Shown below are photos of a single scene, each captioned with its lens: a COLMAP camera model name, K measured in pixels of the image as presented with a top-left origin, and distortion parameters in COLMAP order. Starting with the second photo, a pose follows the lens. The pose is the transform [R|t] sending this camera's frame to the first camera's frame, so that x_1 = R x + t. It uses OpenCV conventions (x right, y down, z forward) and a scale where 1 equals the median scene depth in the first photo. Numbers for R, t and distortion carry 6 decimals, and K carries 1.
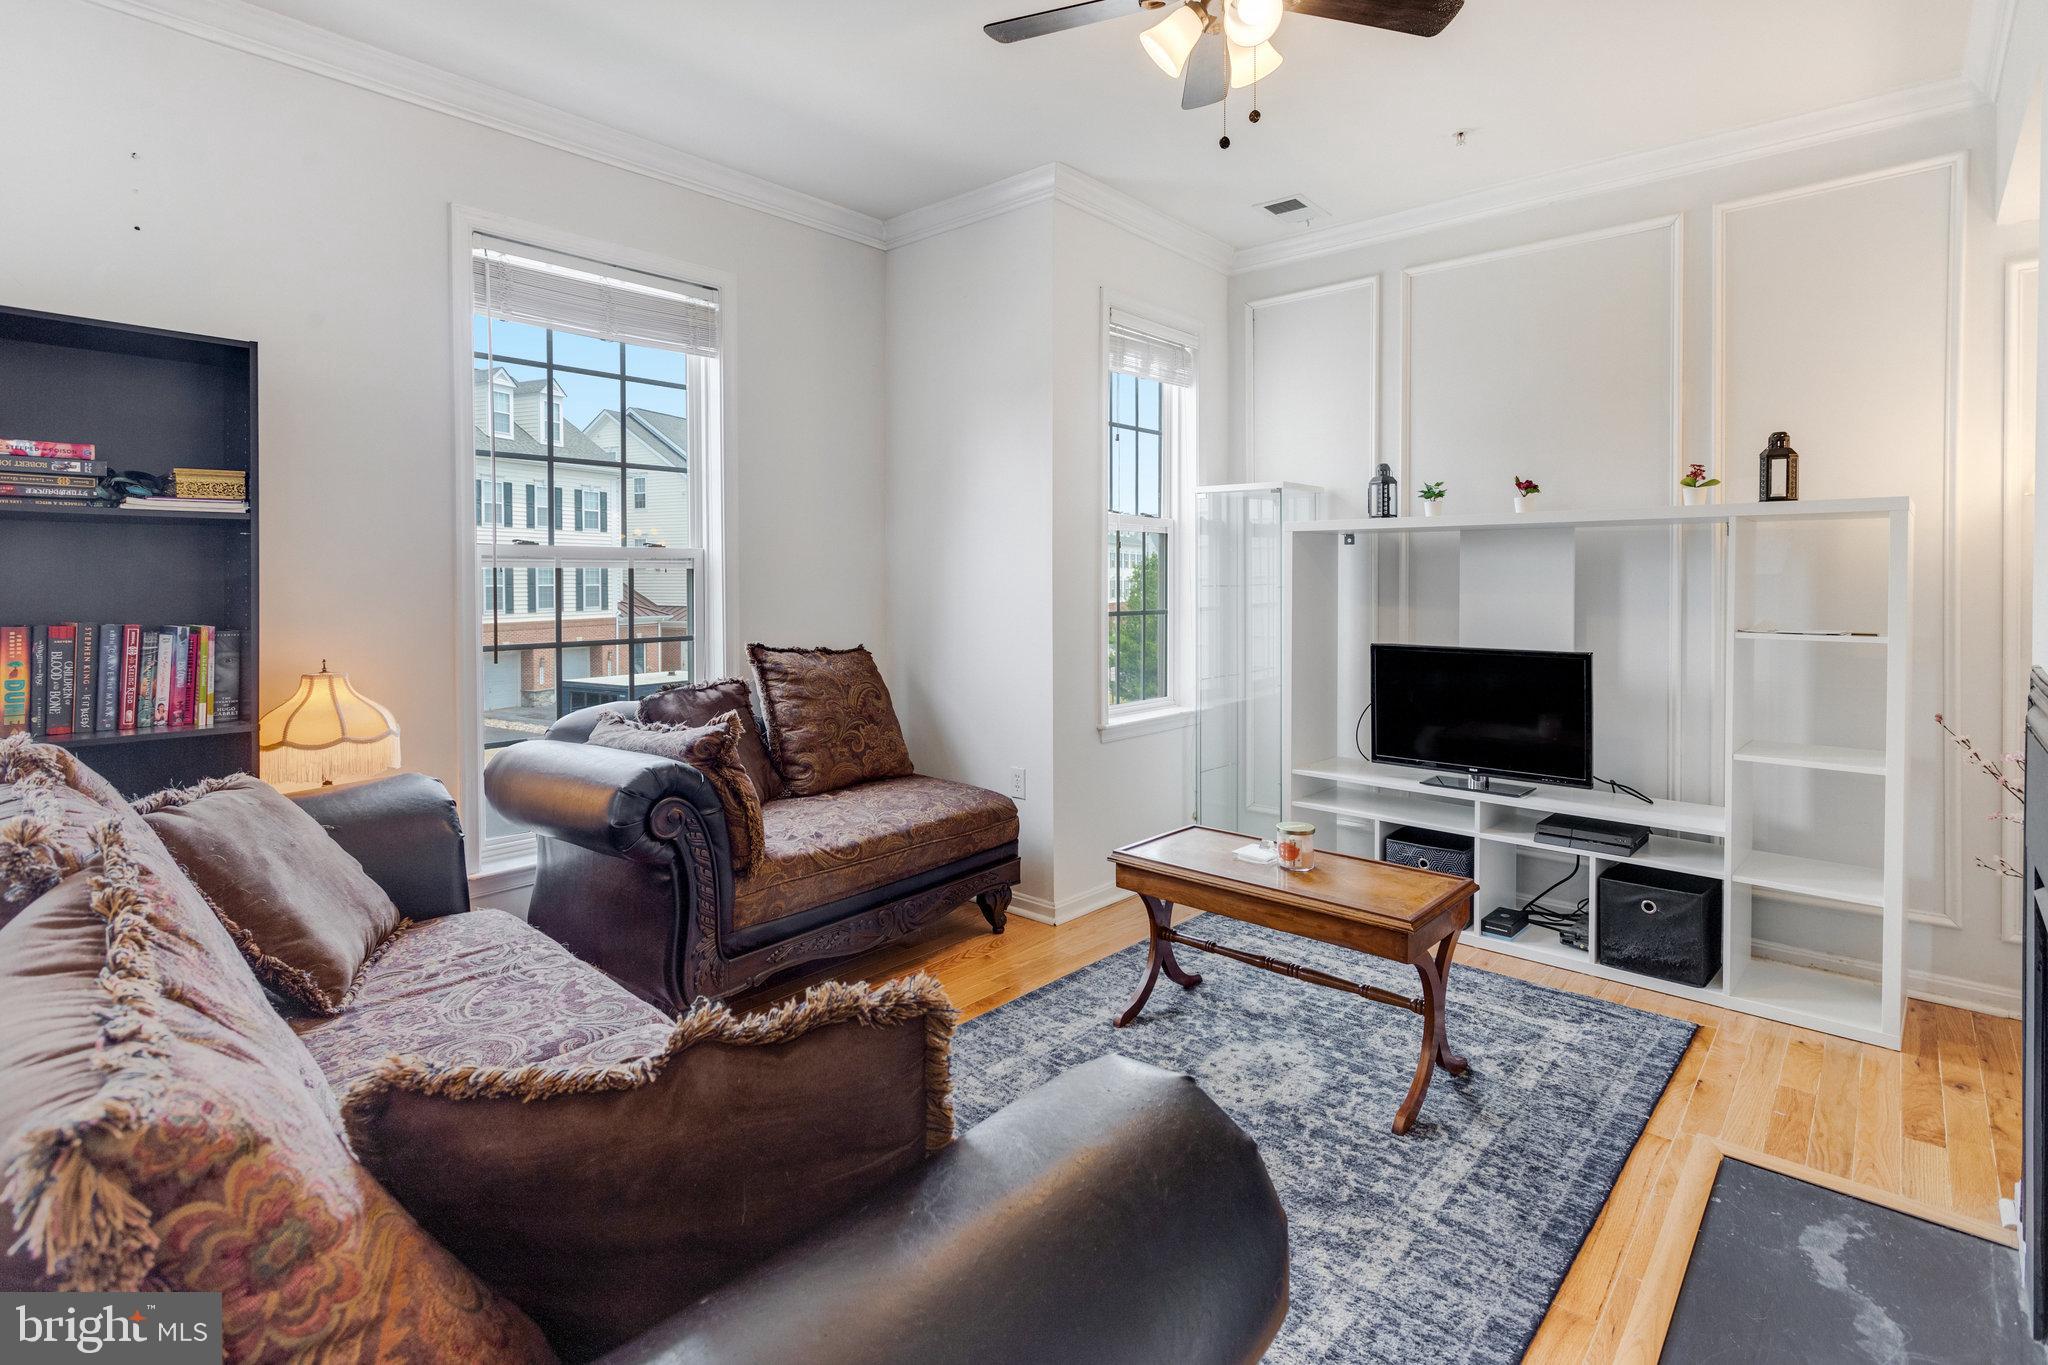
lens RADIAL K [[1018.0, 0, 980.1], [0, 1018.0, 591.0], [0, 0, 1]] dist [0.002248, 0.001746]
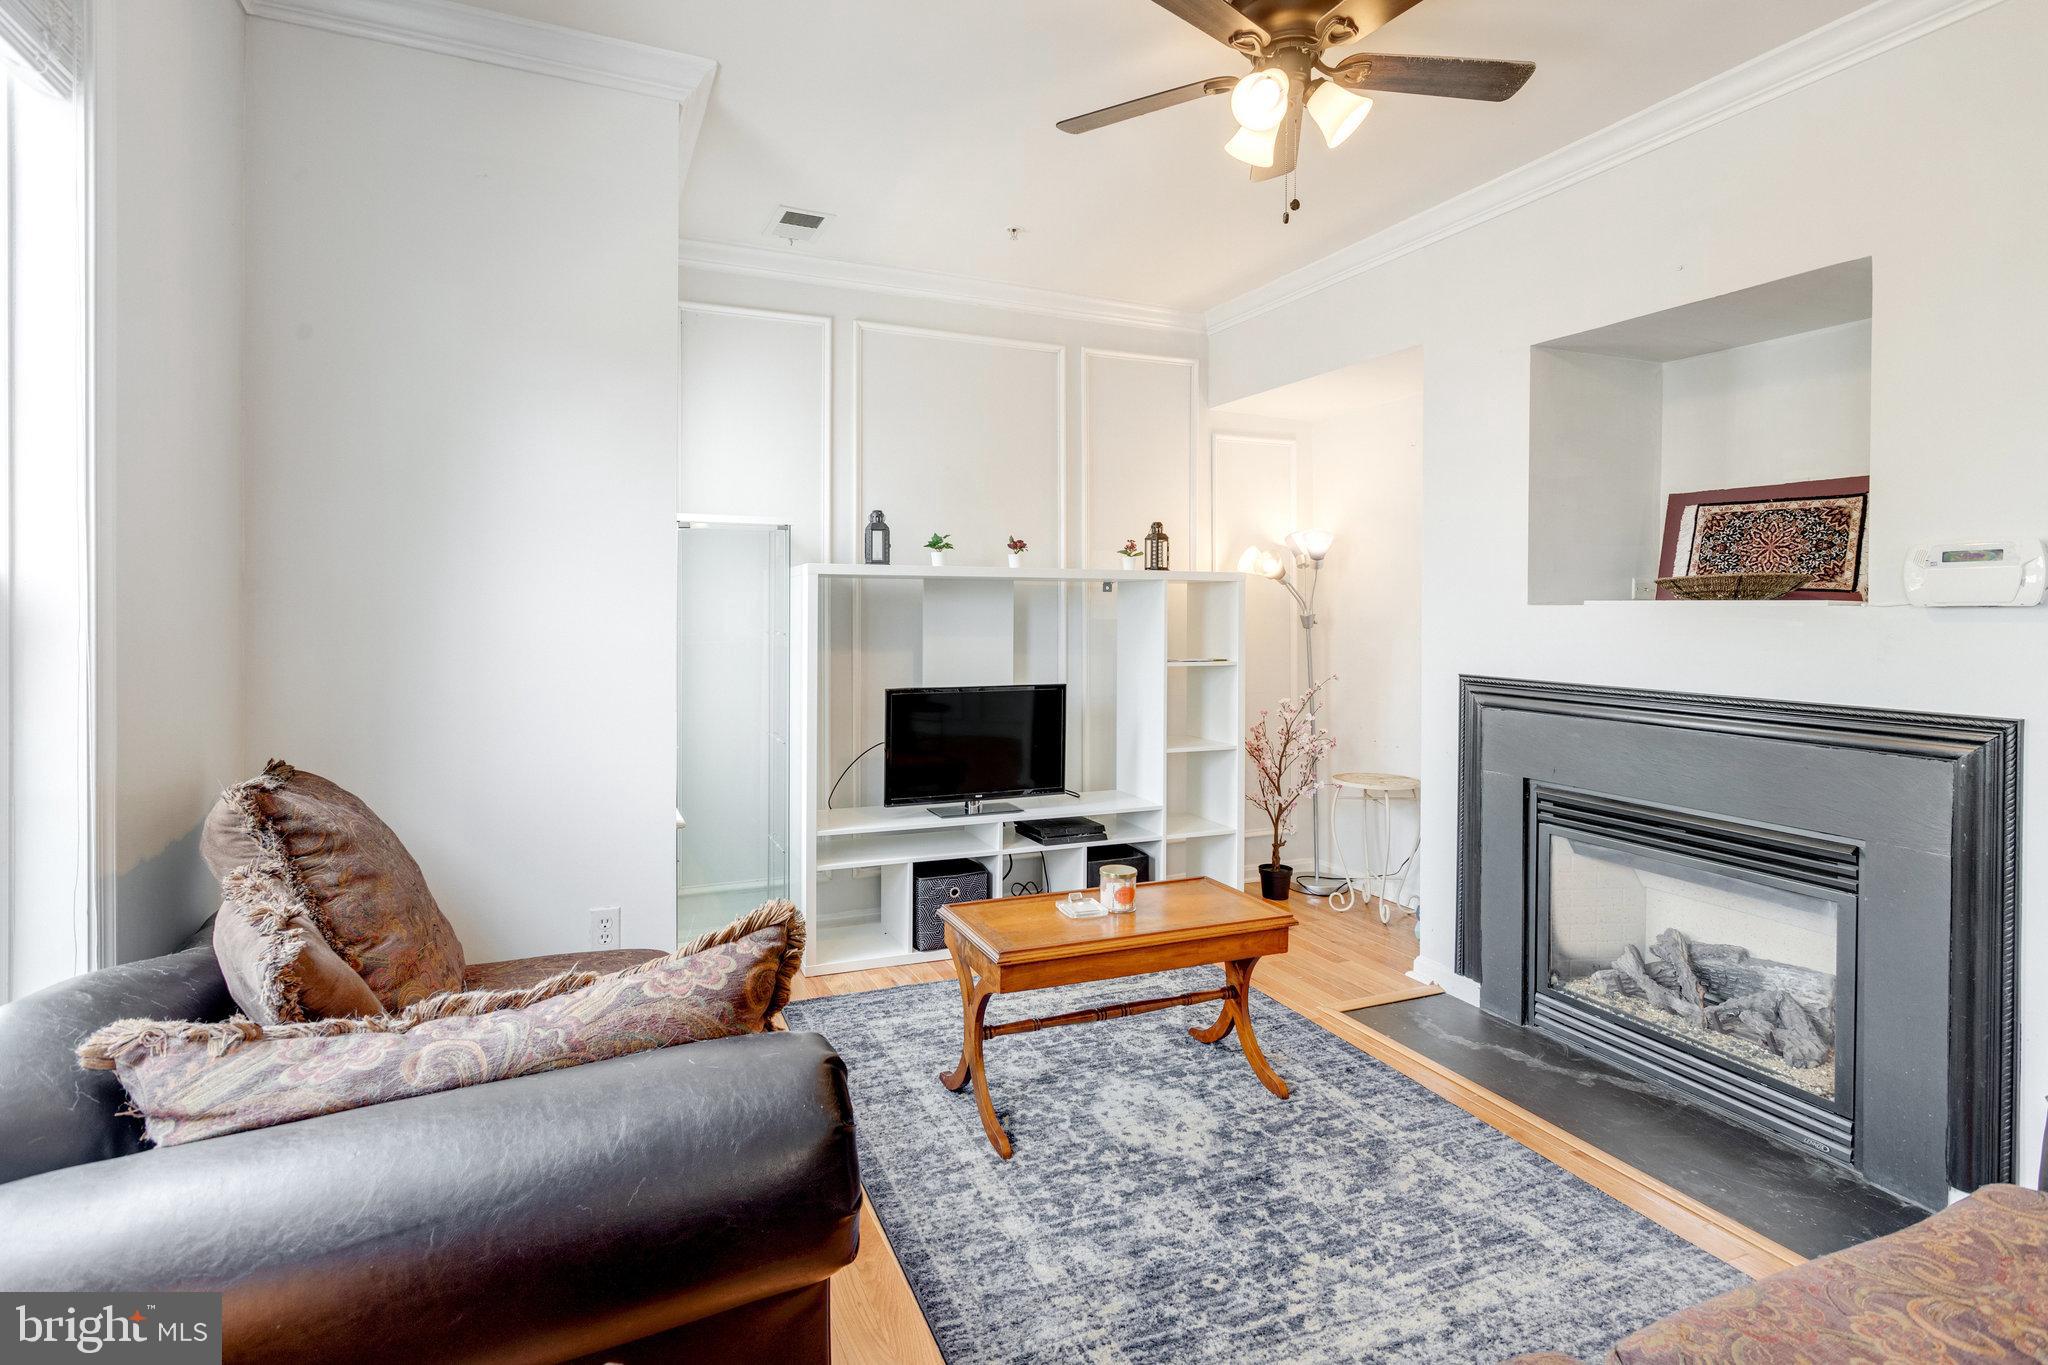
lens RADIAL K [[991.8, 0, 1015.4], [0, 991.8, 622.6], [0, 0, 1]] dist [-0.003810, 0.001433]
pose [[0.410448, -0.005870, 0.911865, -0.597180], [0.014260, 0.999898, 0.000017, -0.016932], [-0.911772, 0.012996, 0.410490, 0.634888]]
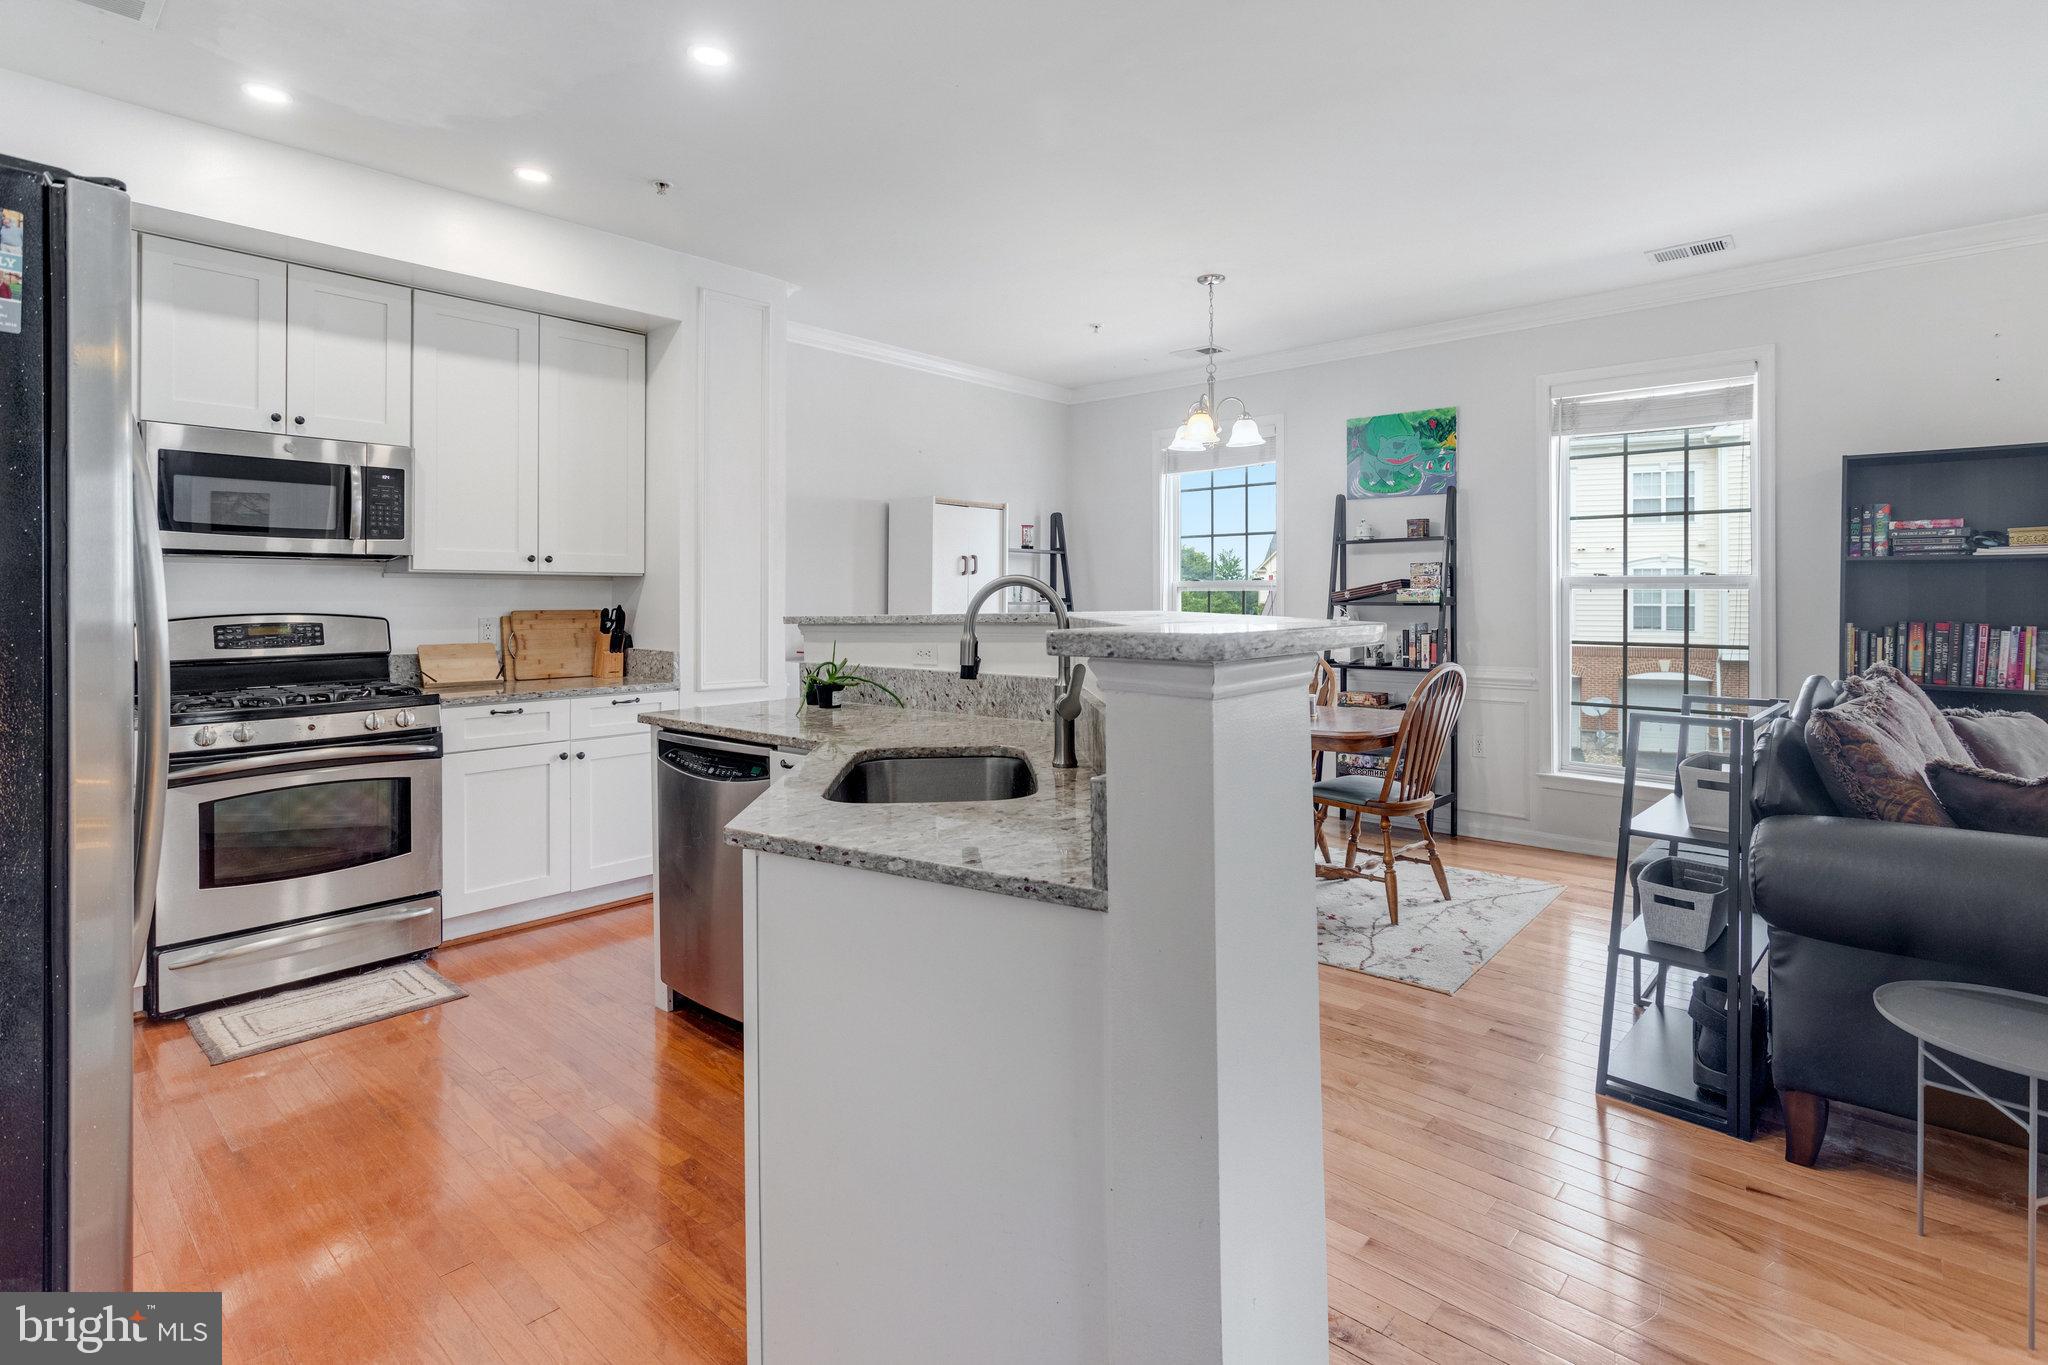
lens RADIAL K [[1018.0, 0, 1030.4], [0, 1018.0, 590.4], [0, 0, 1]] dist [0.002248, 0.001746]
pose [[0.019556, -0.002236, -0.999806, 0.591787], [-0.016183, 0.999866, -0.002553, 0.005695], [0.999678, 0.016230, 0.019517, -0.433546]]
